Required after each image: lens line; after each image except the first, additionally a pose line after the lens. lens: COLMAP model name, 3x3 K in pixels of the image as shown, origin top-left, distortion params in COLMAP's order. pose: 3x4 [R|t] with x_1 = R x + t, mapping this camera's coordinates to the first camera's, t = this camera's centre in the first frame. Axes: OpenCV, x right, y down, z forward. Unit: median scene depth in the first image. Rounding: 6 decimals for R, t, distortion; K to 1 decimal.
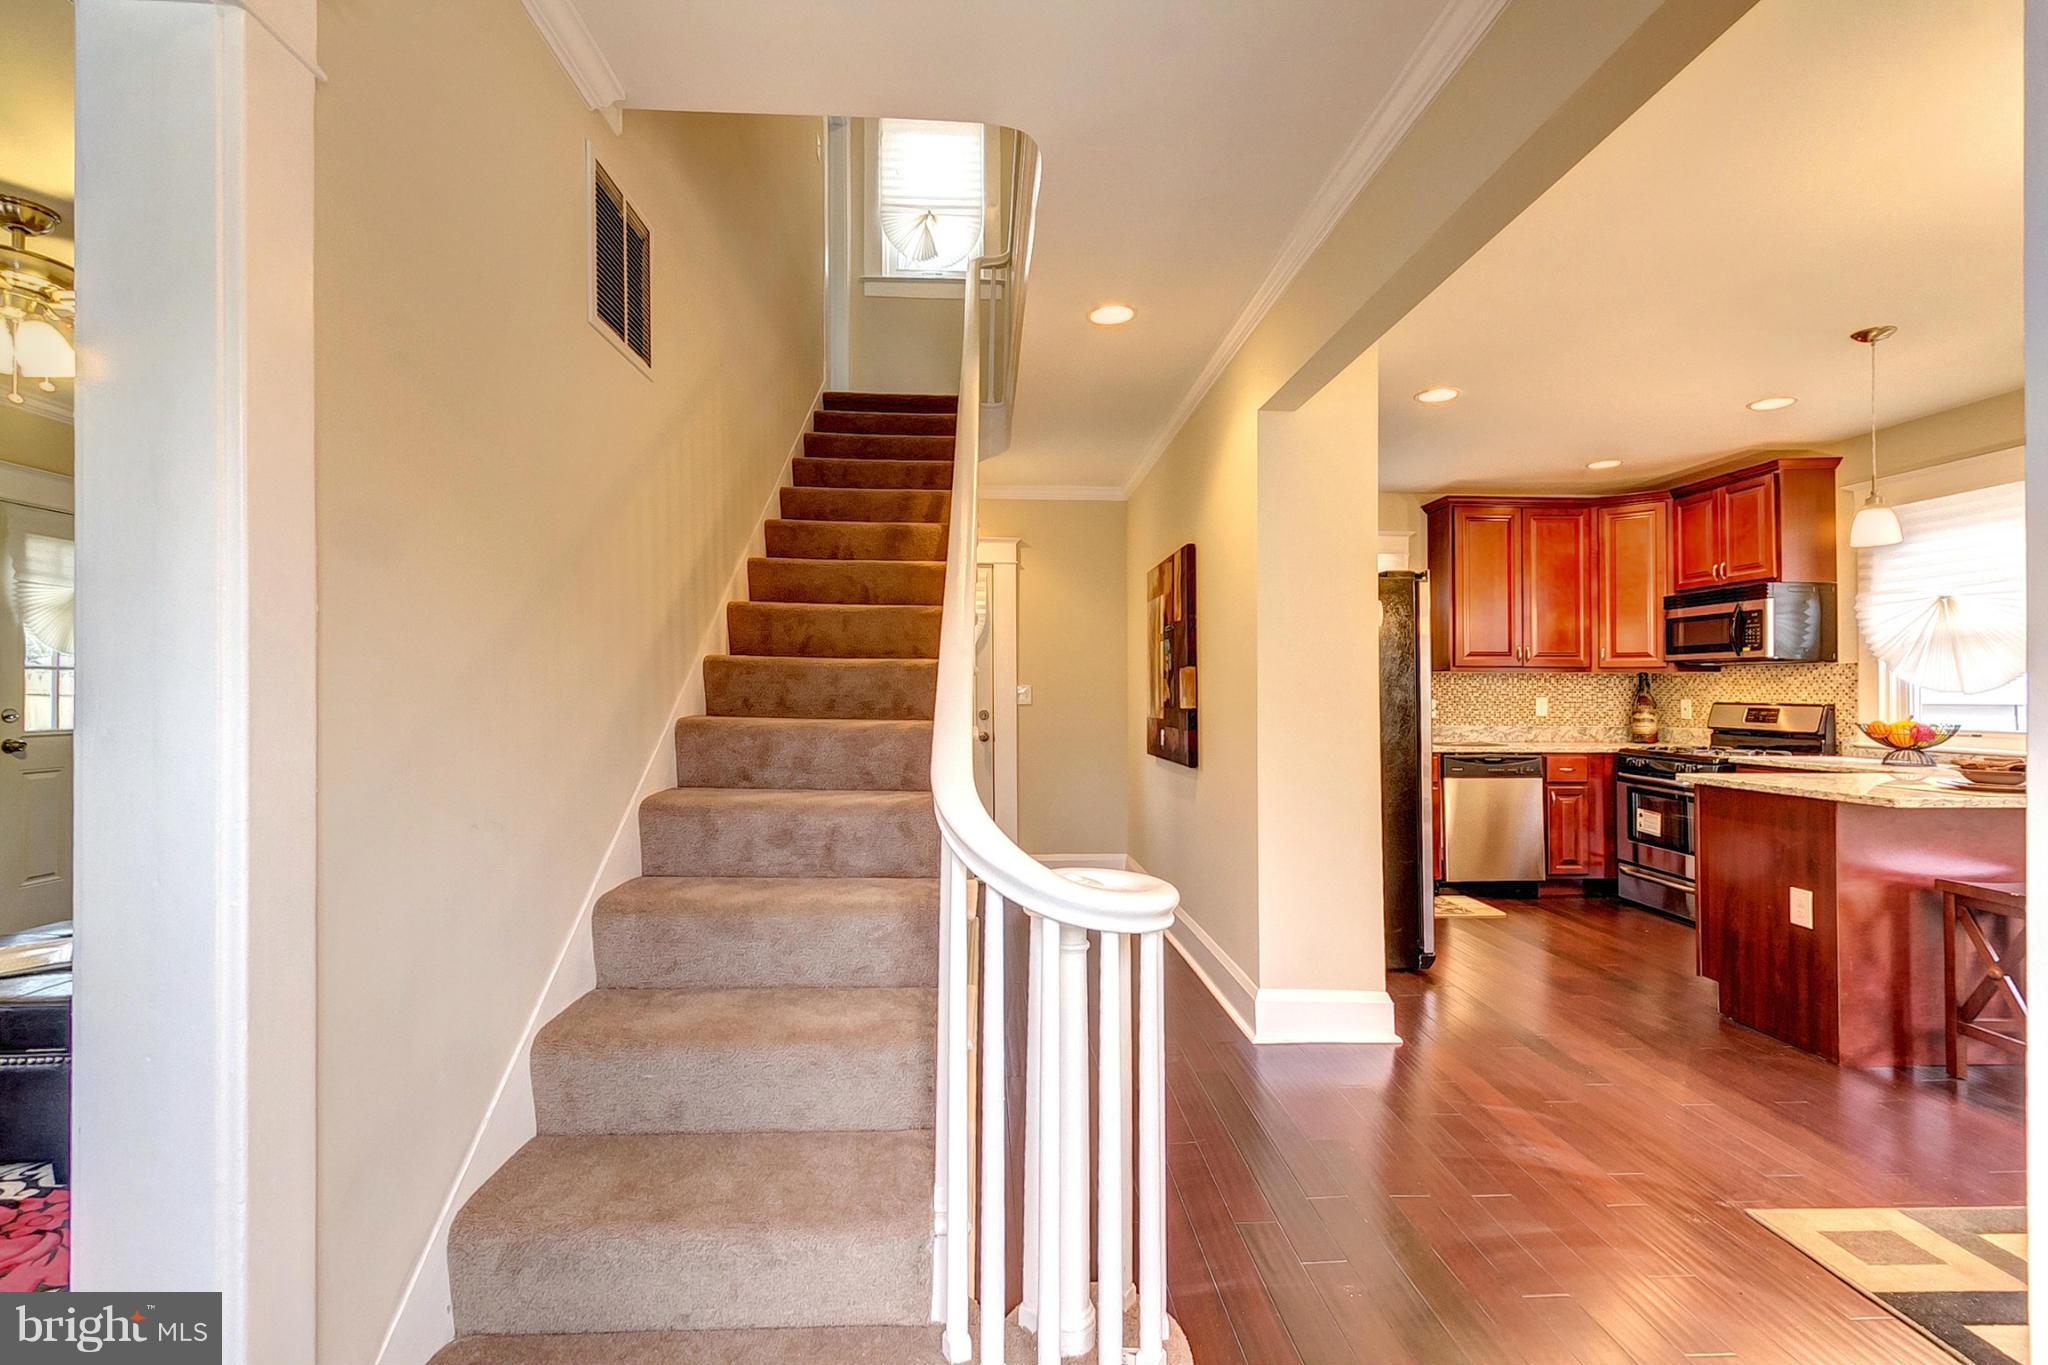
lens RADIAL K [[926.6, 0, 1029.5], [0, 926.6, 676.0], [0, 0, 1]] dist [0.005211, -0.001832]
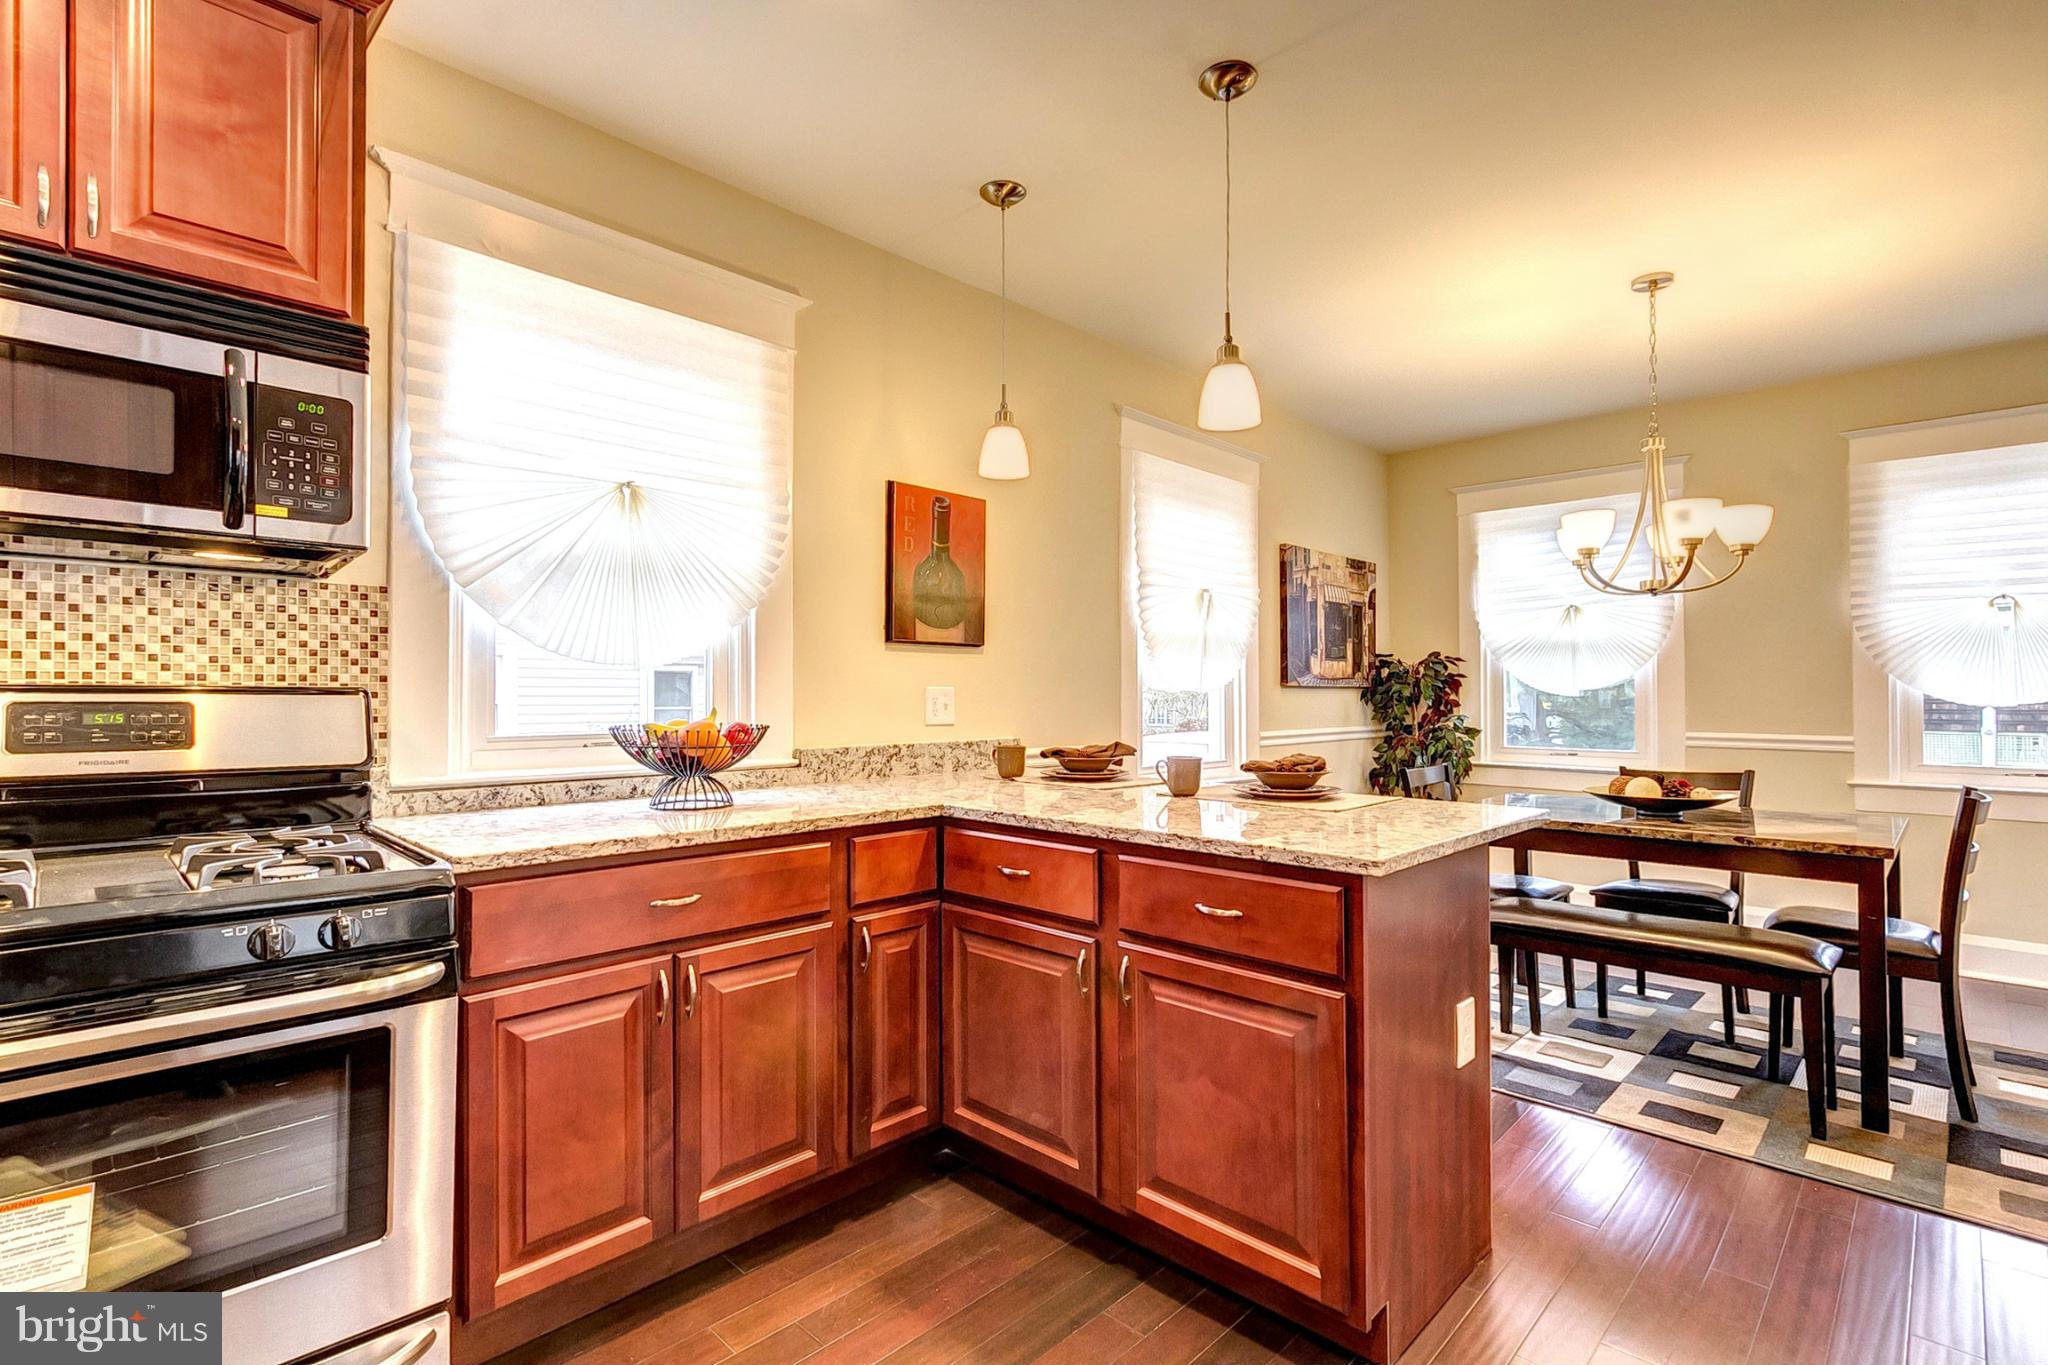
lens RADIAL K [[957.7, 0, 1016.2], [0, 957.7, 683.5], [0, 0, 1]] dist [0.012217, -0.005907]
pose [[-0.679259, 0.001290, 0.733898, 0.378768], [-0.018410, 0.999654, -0.018797, 0.030712], [-0.733668, -0.026279, -0.679000, 1.060288]]
